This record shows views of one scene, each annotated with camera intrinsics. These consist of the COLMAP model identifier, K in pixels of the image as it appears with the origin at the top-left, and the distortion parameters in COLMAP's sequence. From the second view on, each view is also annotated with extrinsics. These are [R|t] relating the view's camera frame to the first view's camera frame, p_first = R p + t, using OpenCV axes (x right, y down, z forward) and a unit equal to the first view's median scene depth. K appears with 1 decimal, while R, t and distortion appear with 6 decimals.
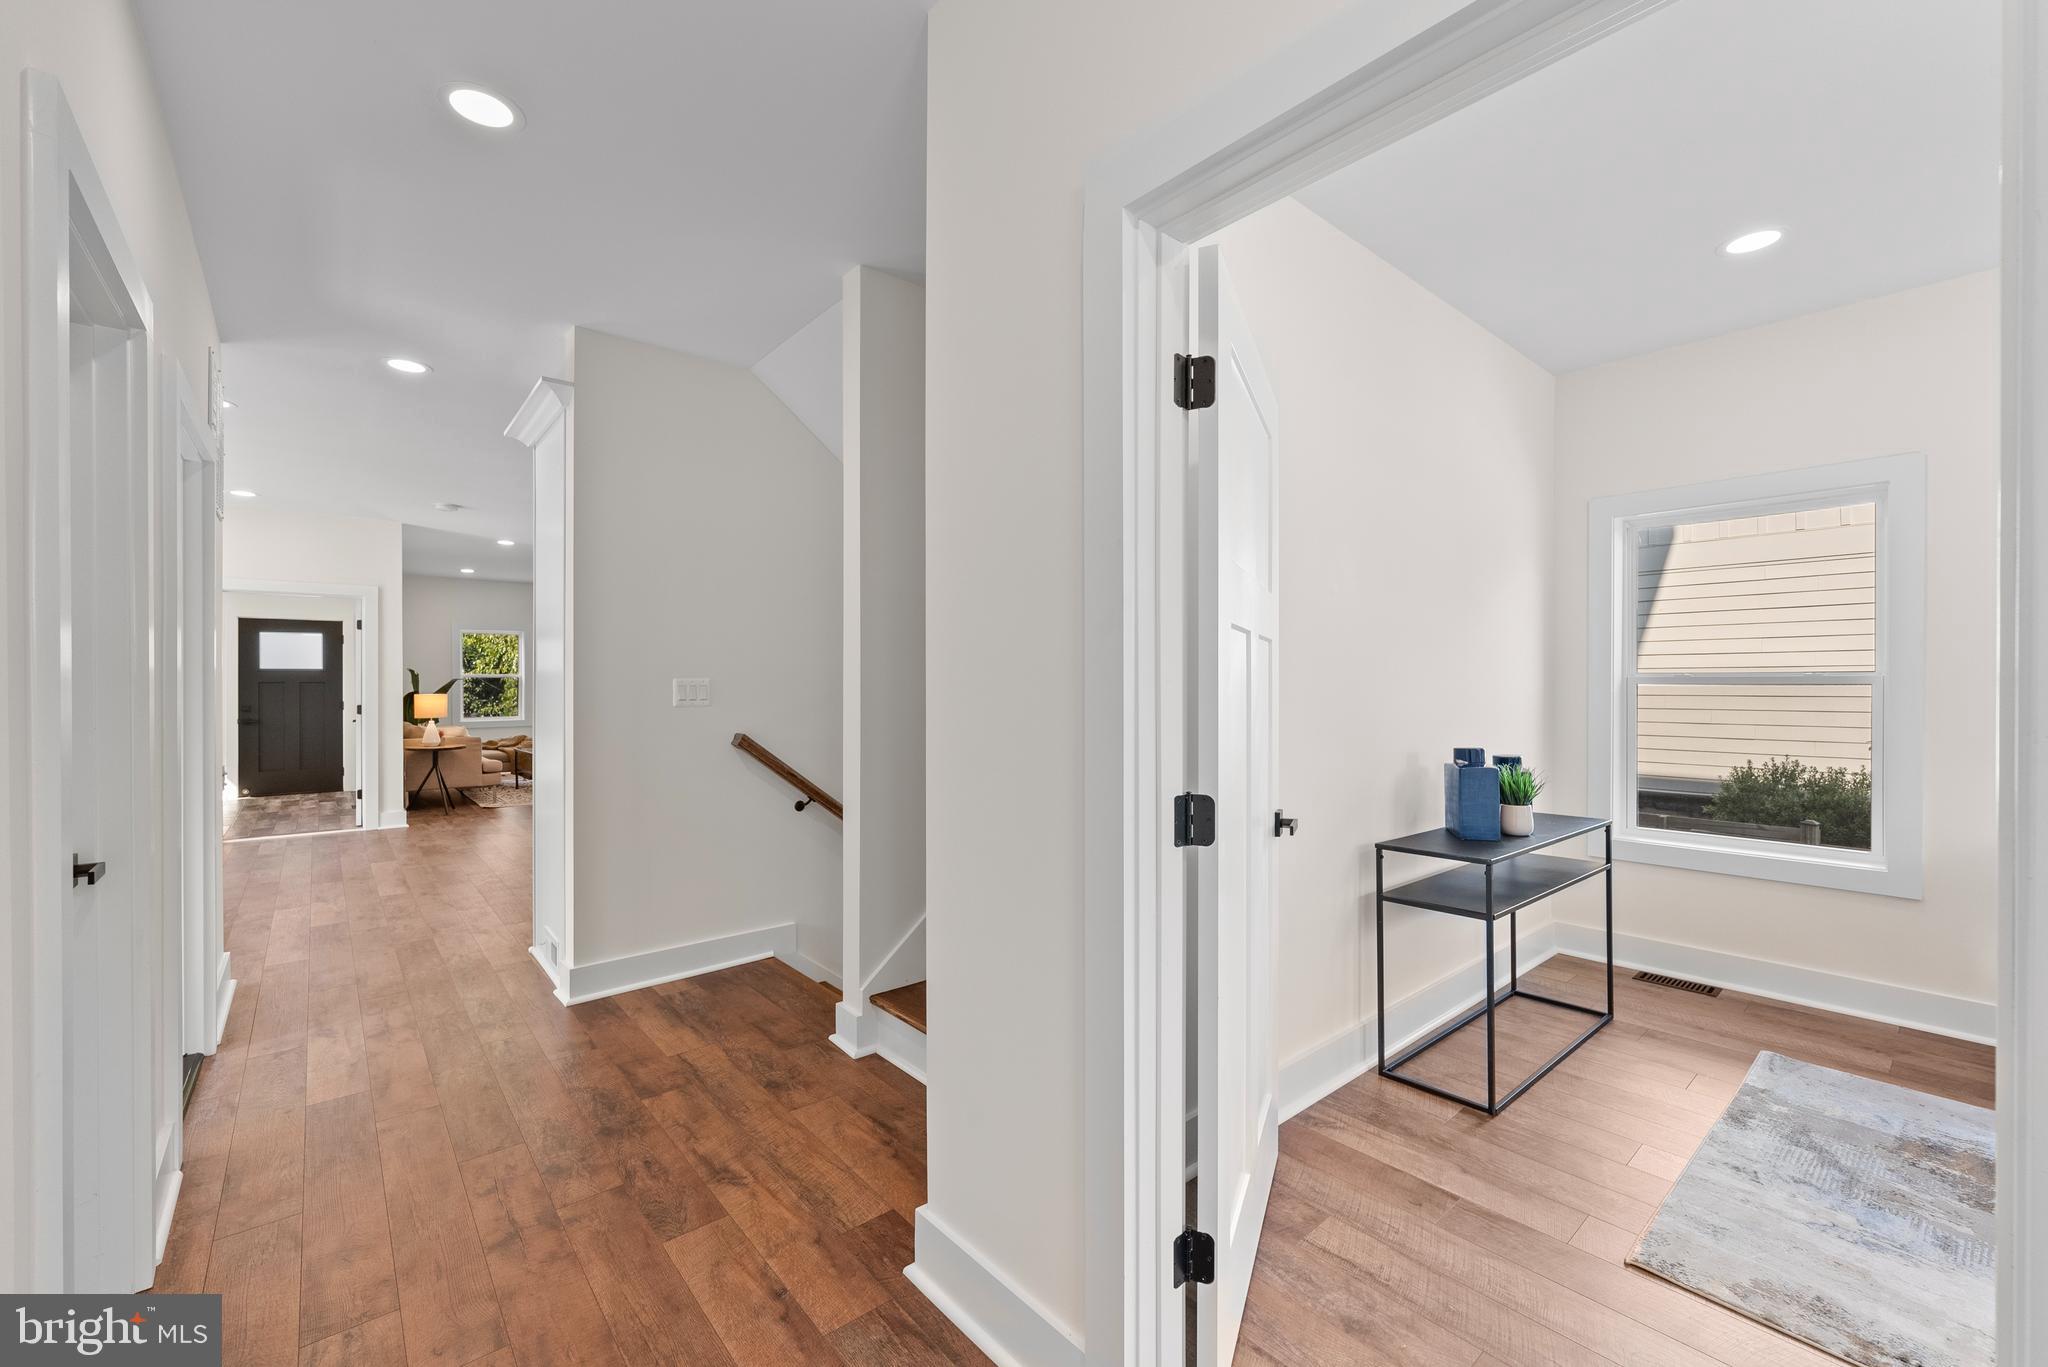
lens RADIAL K [[837.5, 0, 1017.4], [0, 837.5, 651.4], [0, 0, 1]] dist [0.001012, 0.000181]
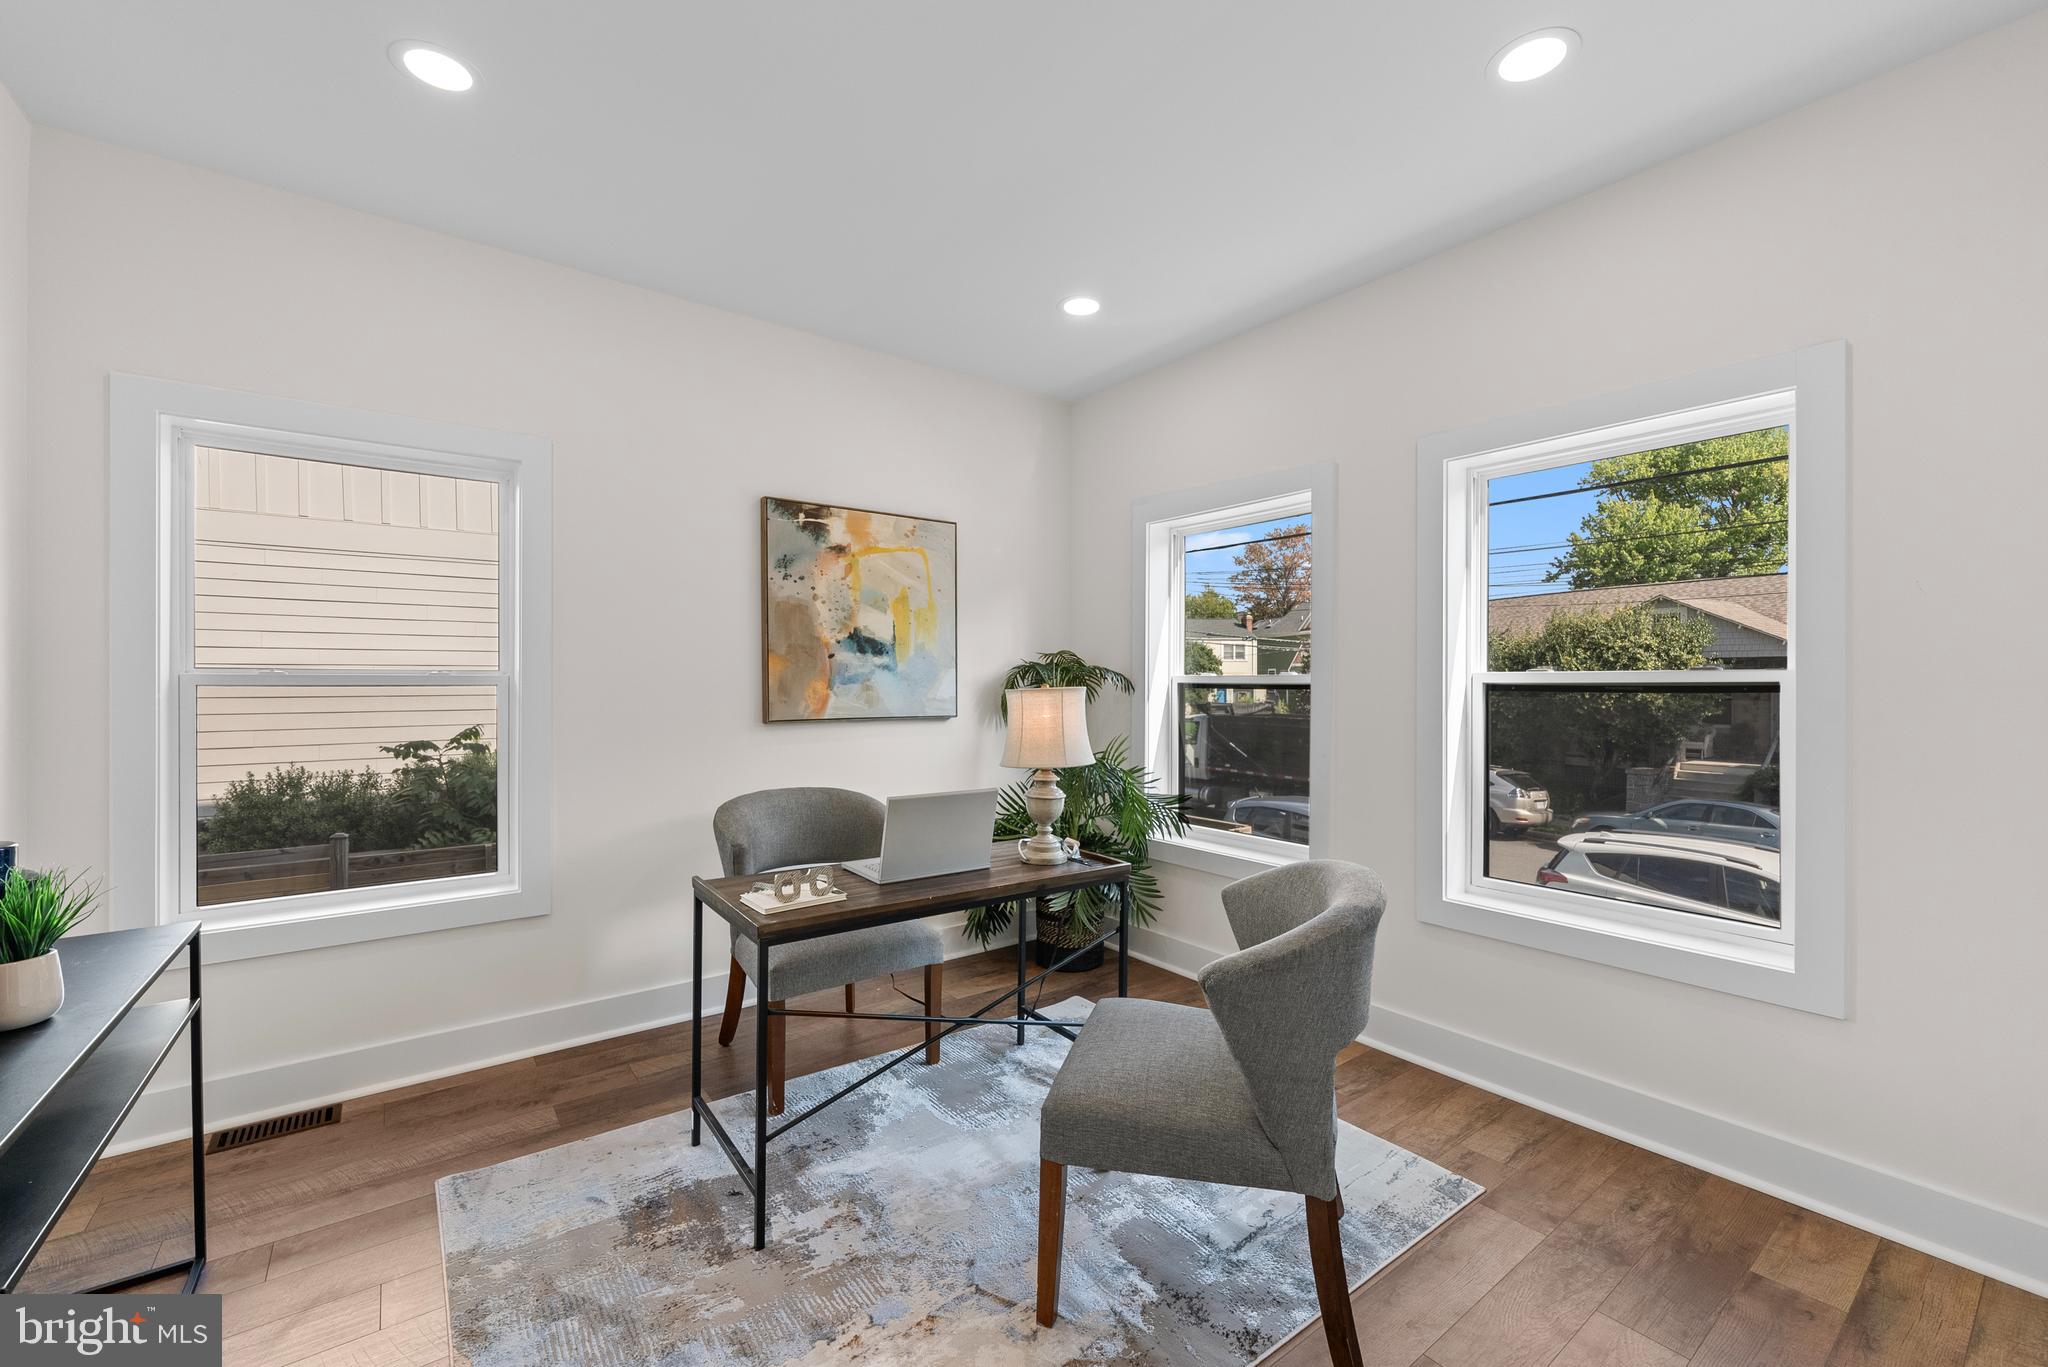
lens RADIAL K [[834.0, 0, 1016.6], [0, 834.0, 692.5], [0, 0, 1]] dist [-0.000893, -0.000595]
pose [[0.062315, -0.014786, 0.997947, 0.174479], [-0.035641, 0.999220, 0.017031, 0.013176], [-0.997420, -0.036629, 0.061740, 0.417222]]
